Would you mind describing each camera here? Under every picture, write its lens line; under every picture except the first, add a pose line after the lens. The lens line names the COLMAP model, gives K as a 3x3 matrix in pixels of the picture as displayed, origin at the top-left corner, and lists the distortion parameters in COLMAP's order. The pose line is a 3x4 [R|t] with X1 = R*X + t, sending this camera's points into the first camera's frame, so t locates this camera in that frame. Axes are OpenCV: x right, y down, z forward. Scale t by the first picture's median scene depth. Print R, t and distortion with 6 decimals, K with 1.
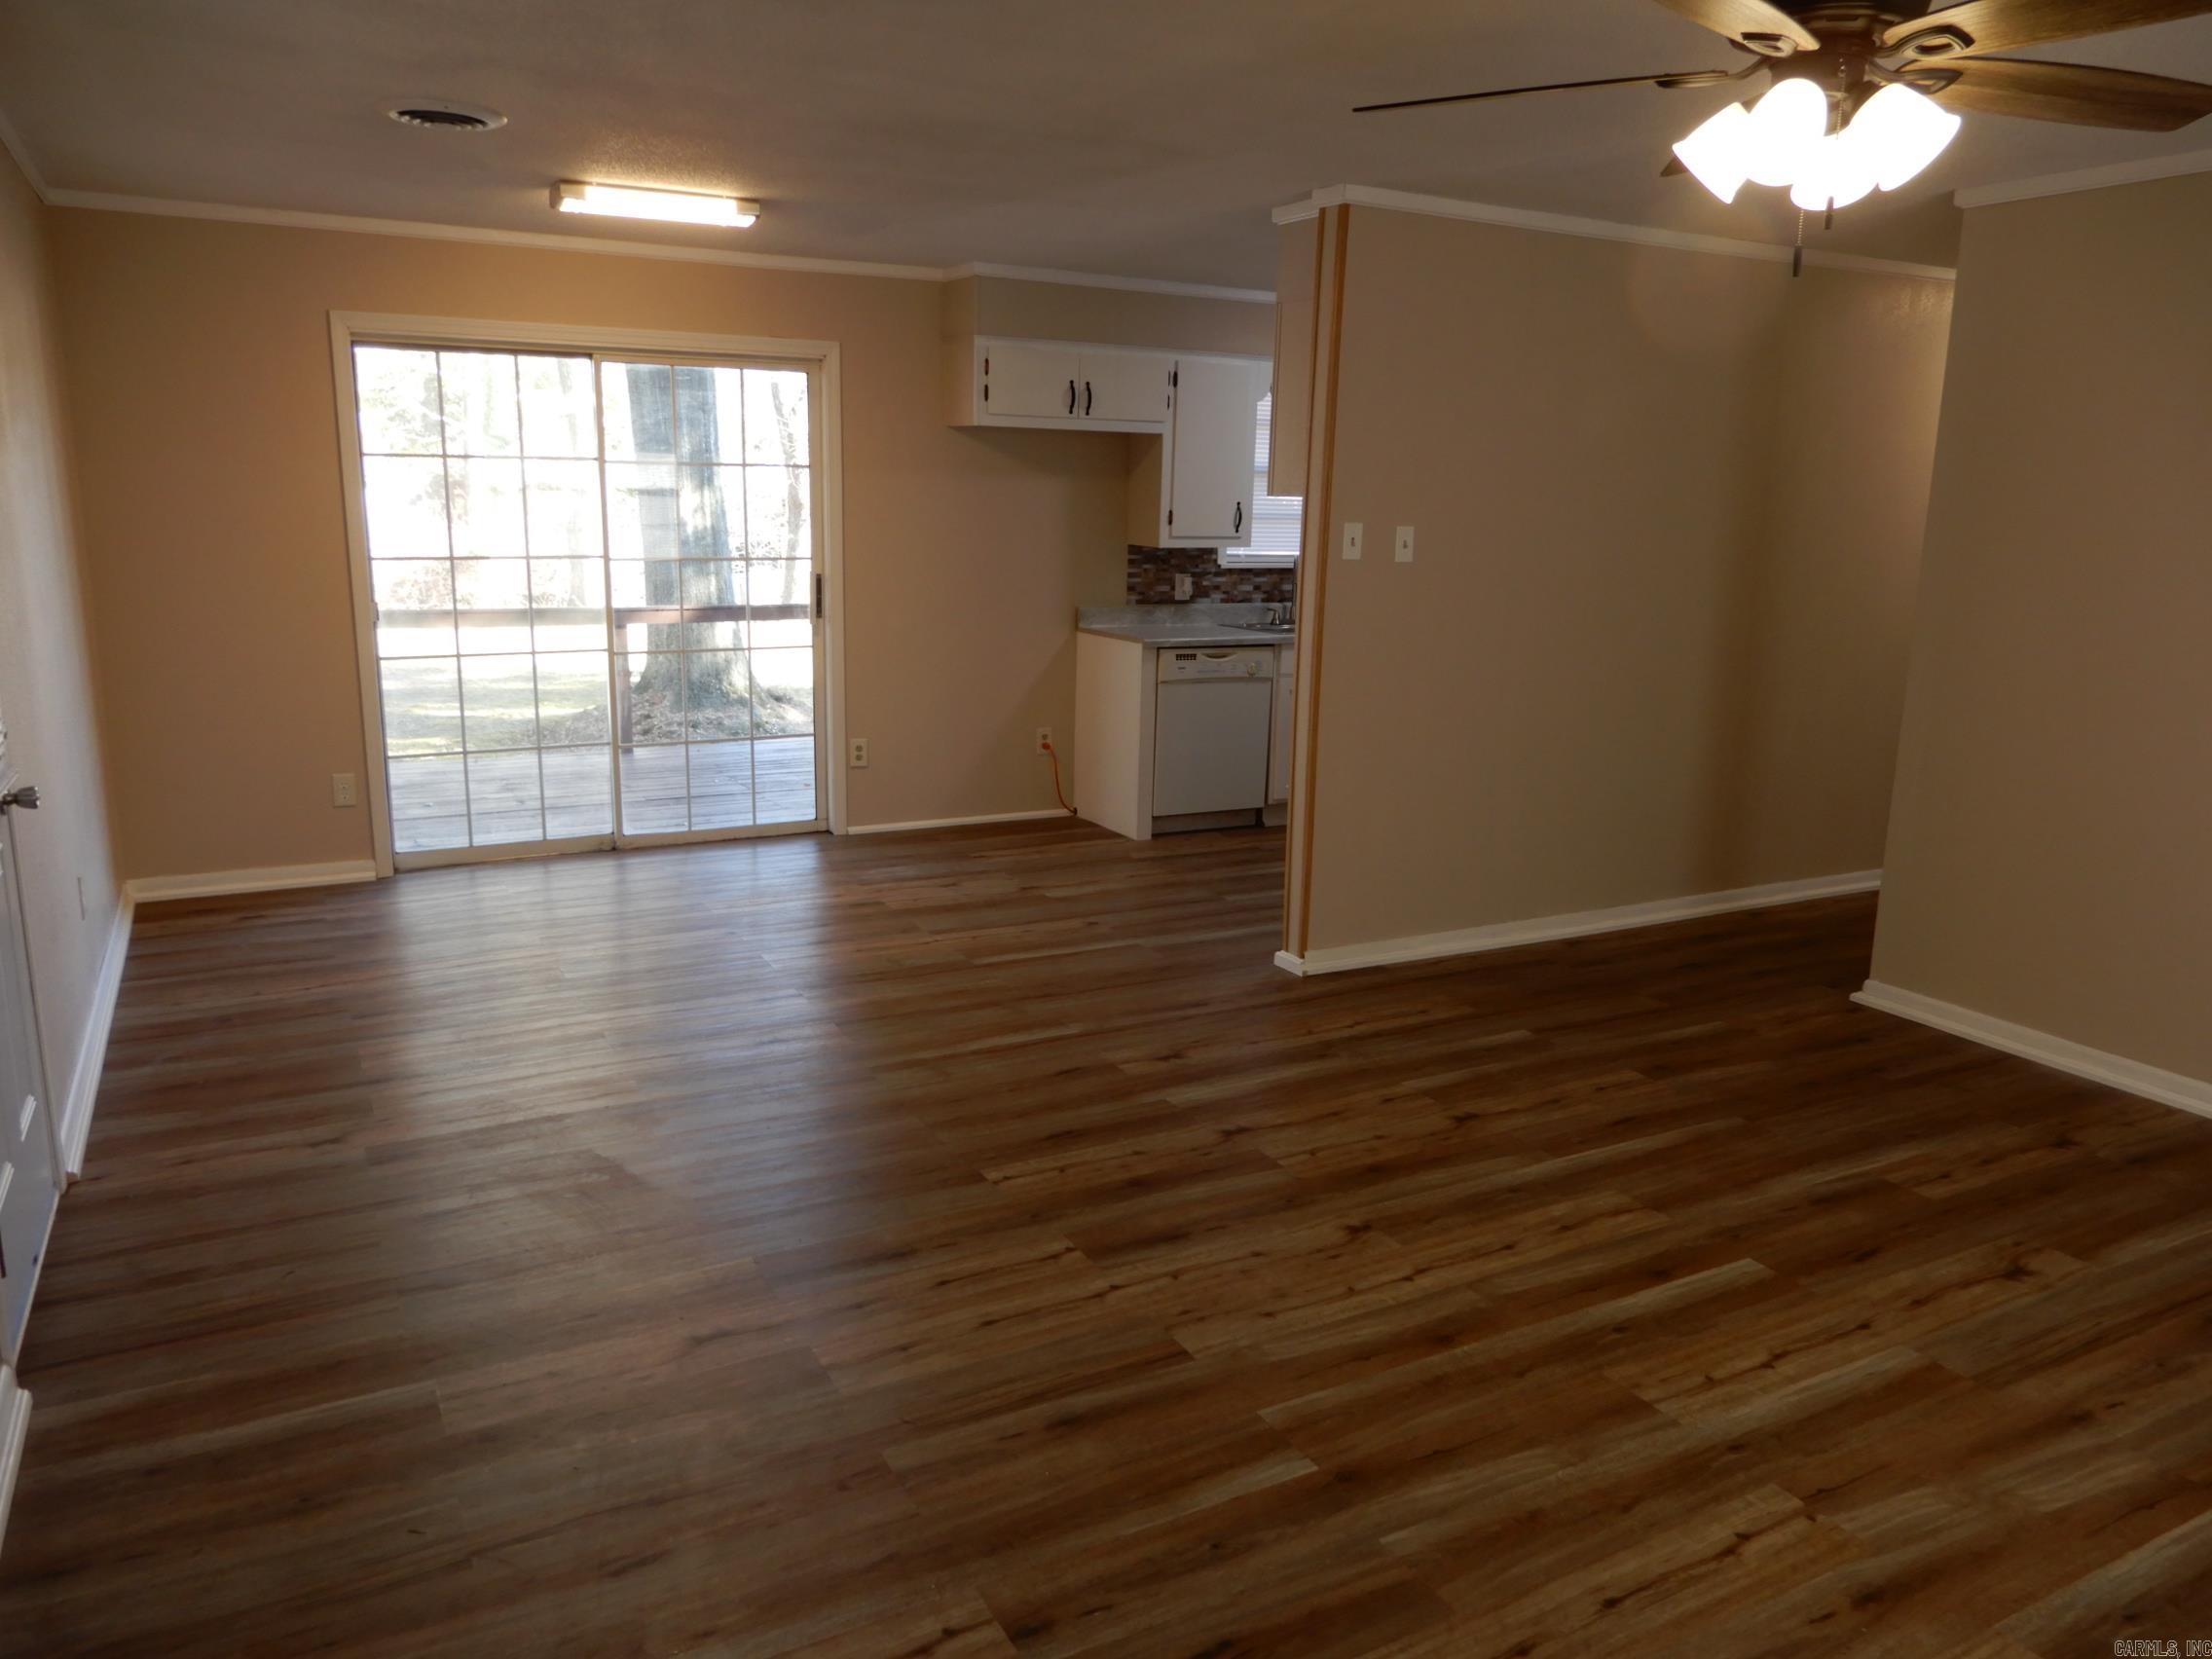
lens RADIAL K [[1573.1, 0, 1096.9], [0, 1573.1, 817.4], [0, 0, 1]] dist [0.017787, -0.019715]
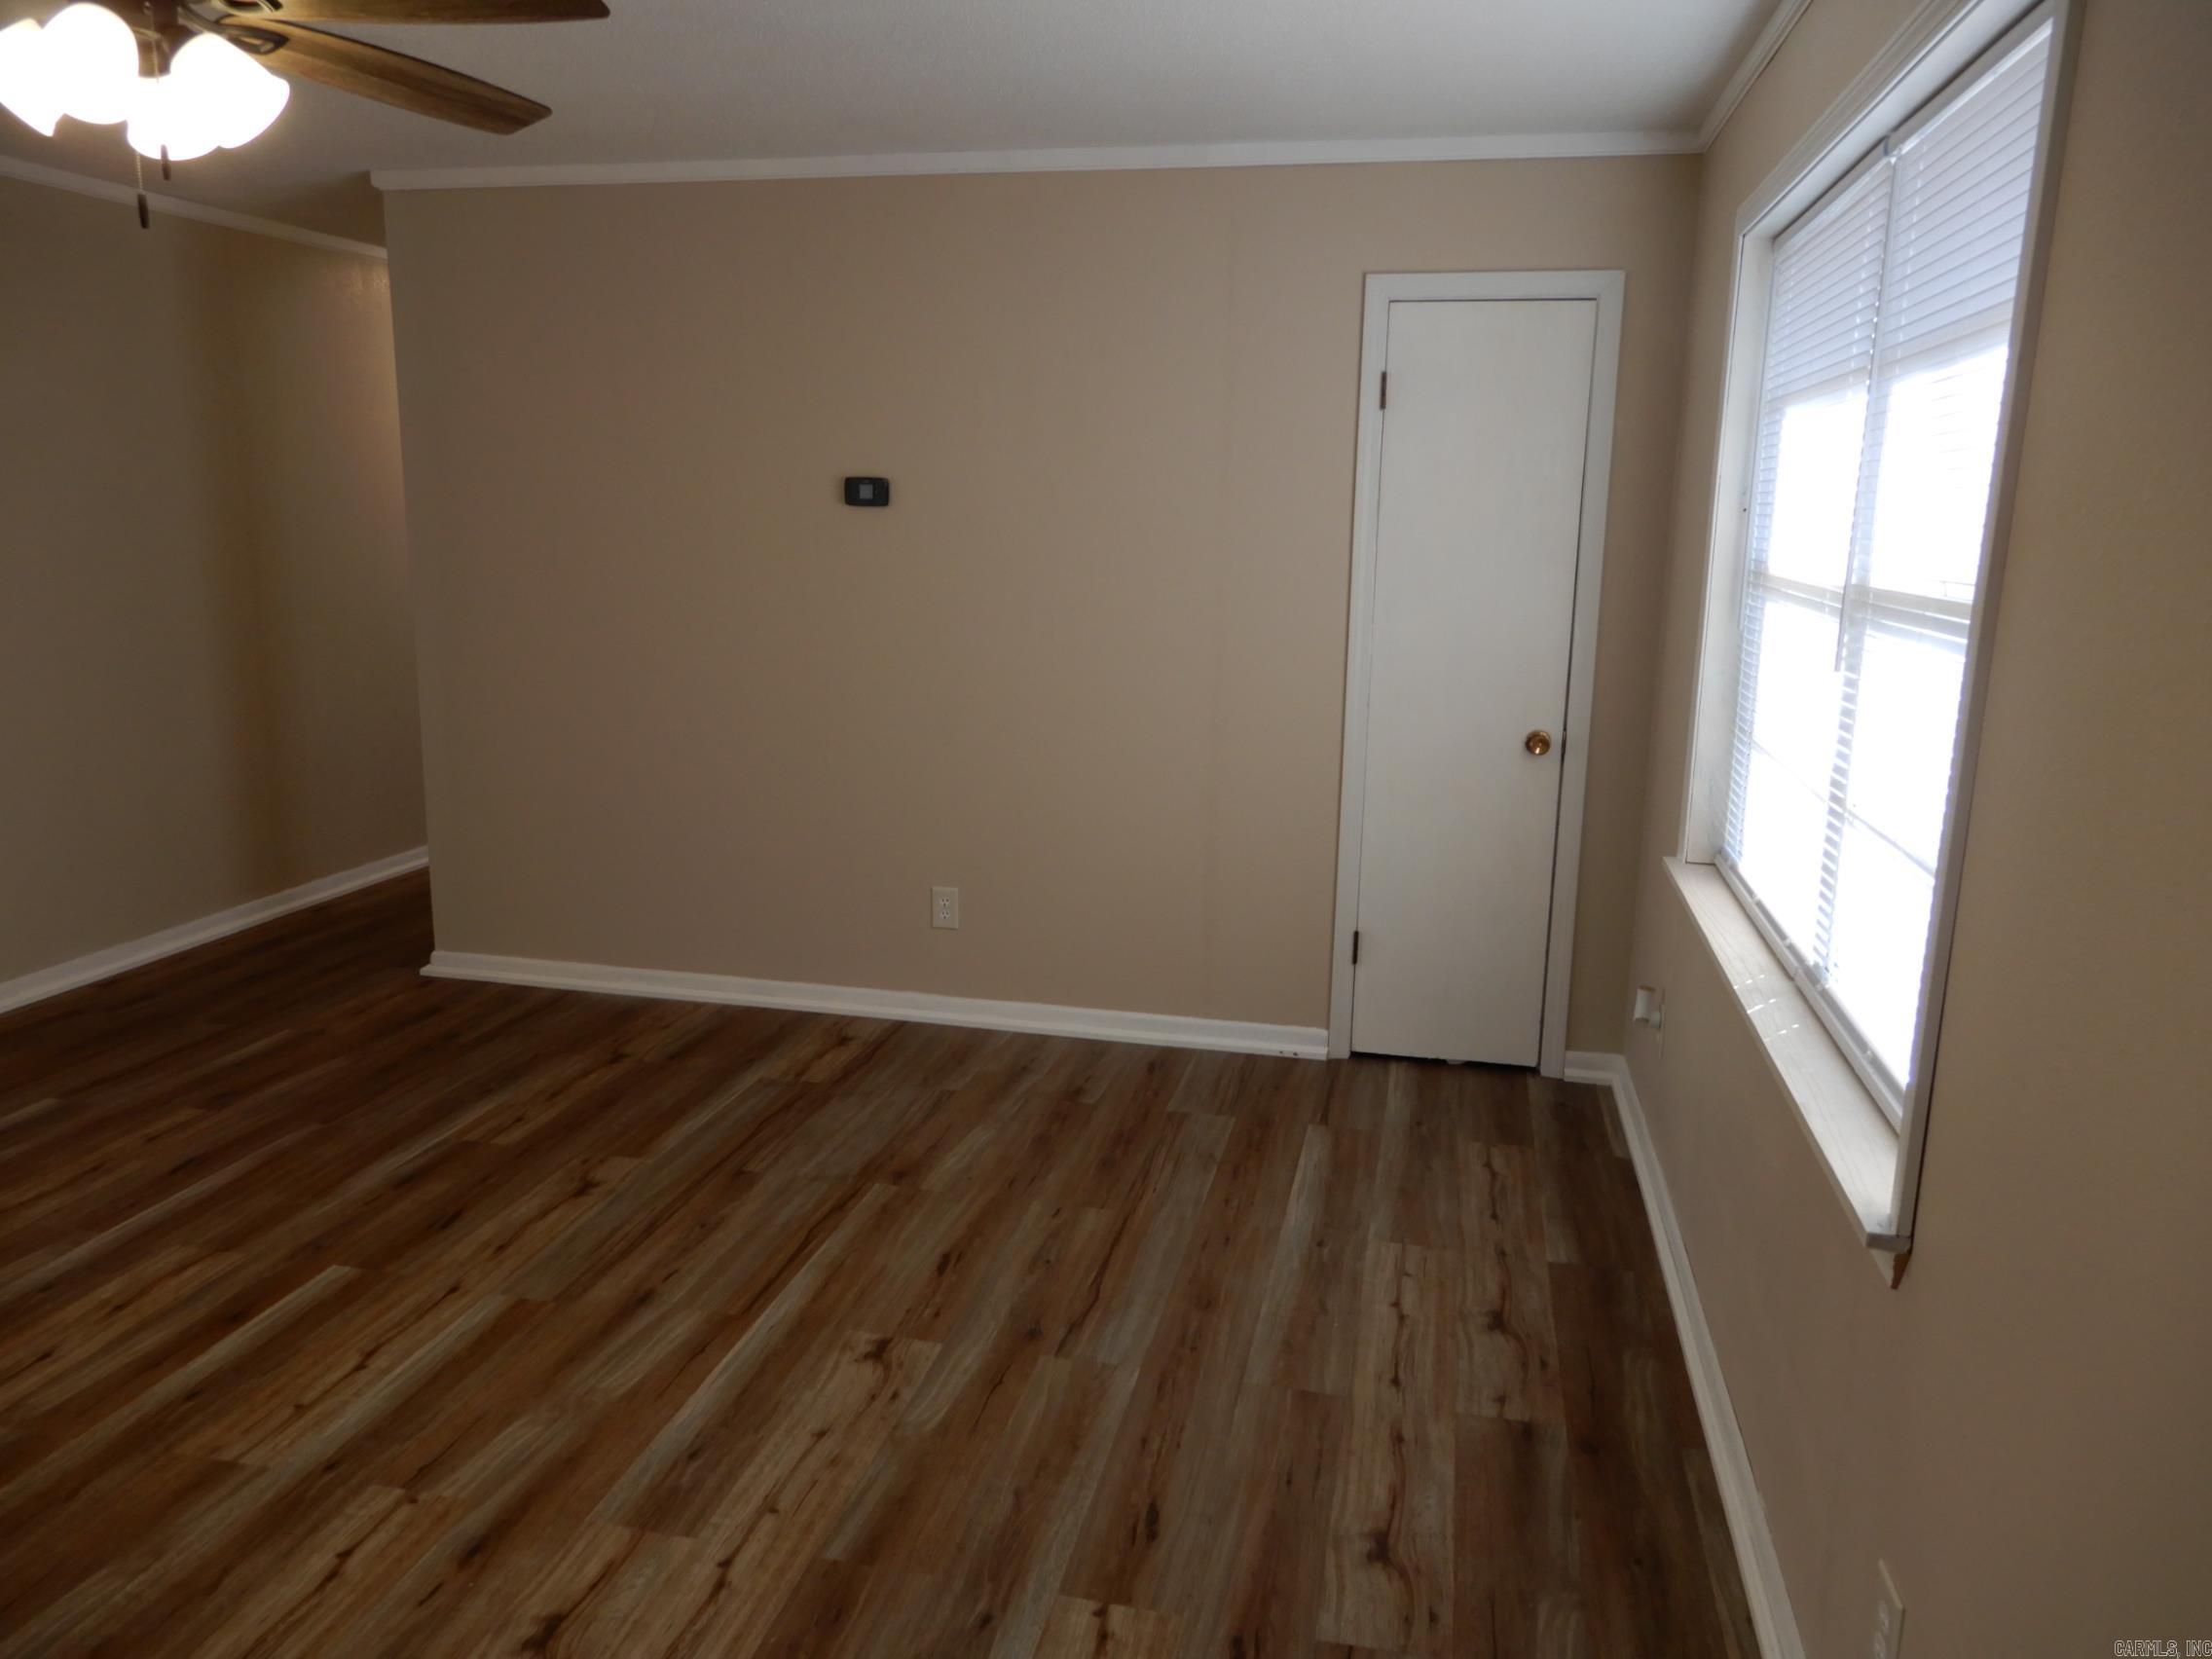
lens RADIAL K [[1573.1, 0, 1105.6], [0, 1573.1, 829.1], [0, 0, 1]] dist [0.017787, -0.019715]
pose [[0.656730, -0.161096, 0.736718, 0.053027], [0.147696, 0.985474, 0.083831, 0.005438], [-0.739521, 0.053756, 0.670984, -0.008949]]
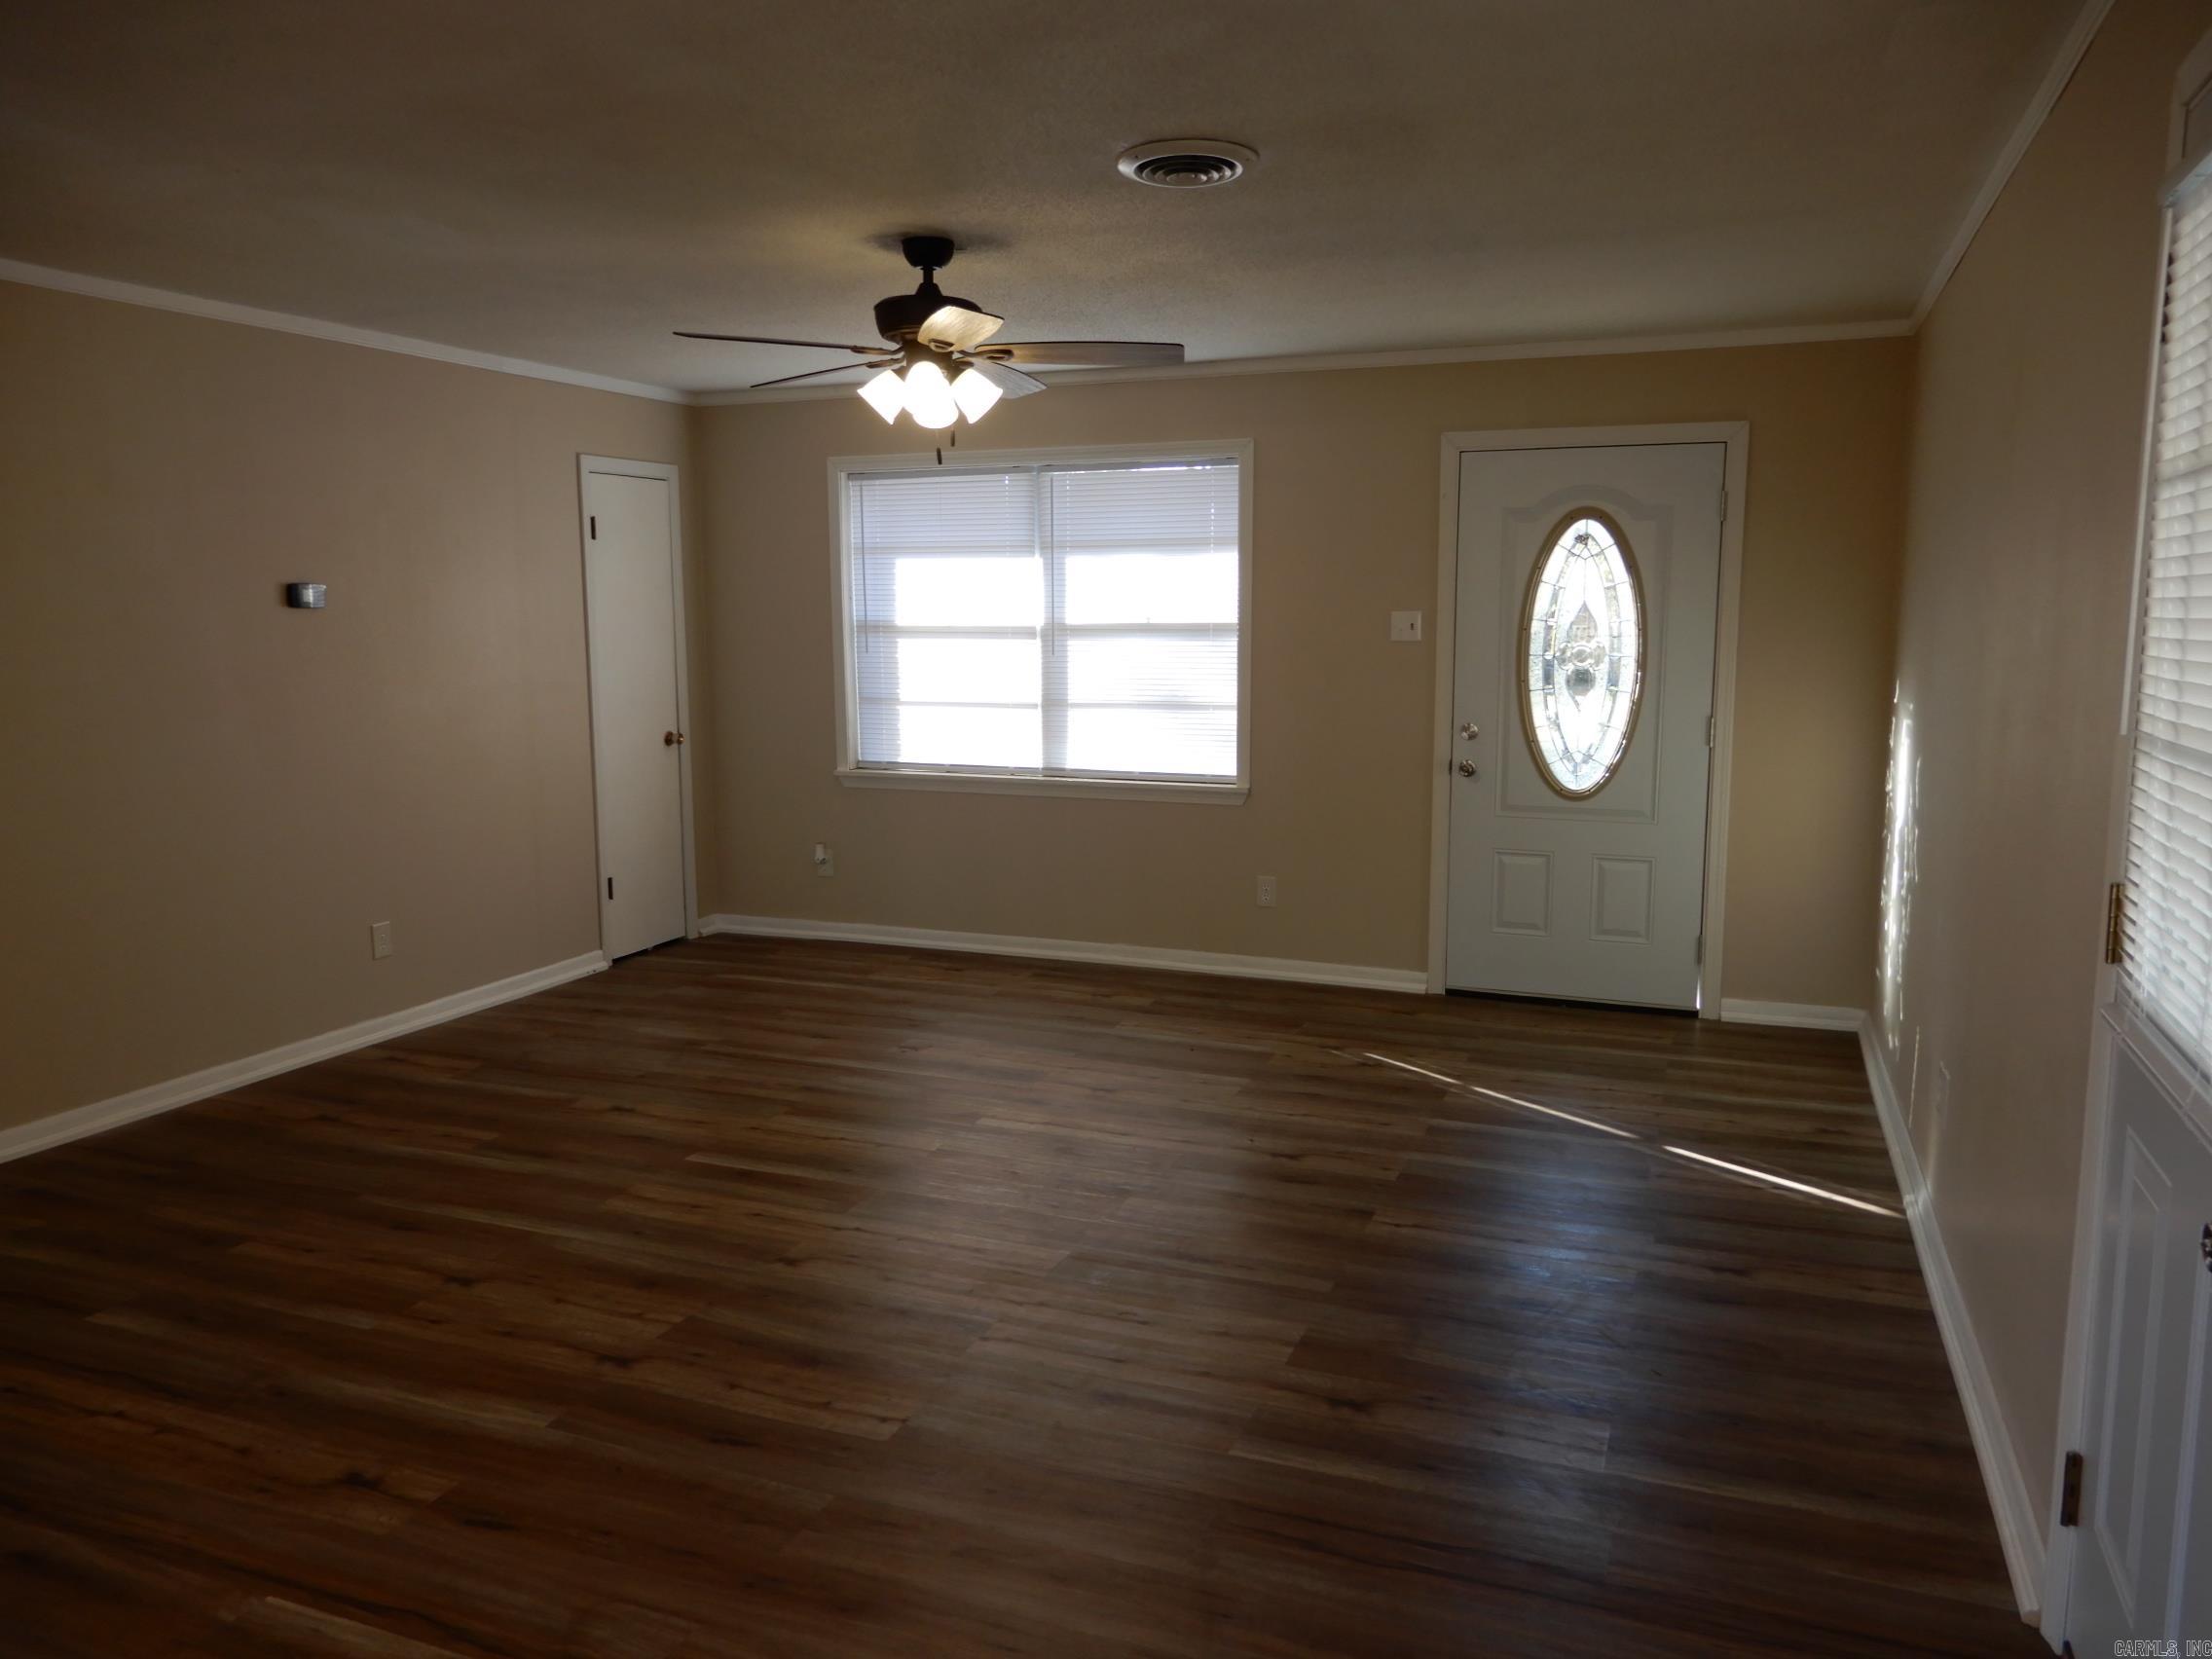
lens RADIAL K [[1573.1, 0, 1106.7], [0, 1573.1, 825.3], [0, 0, 1]] dist [0.017787, -0.019715]
pose [[-0.633742, -0.119612, 0.764241, -0.739678], [0.154827, 0.948367, 0.276820, -0.277659], [-0.757891, 0.293758, -0.582501, 1.346782]]
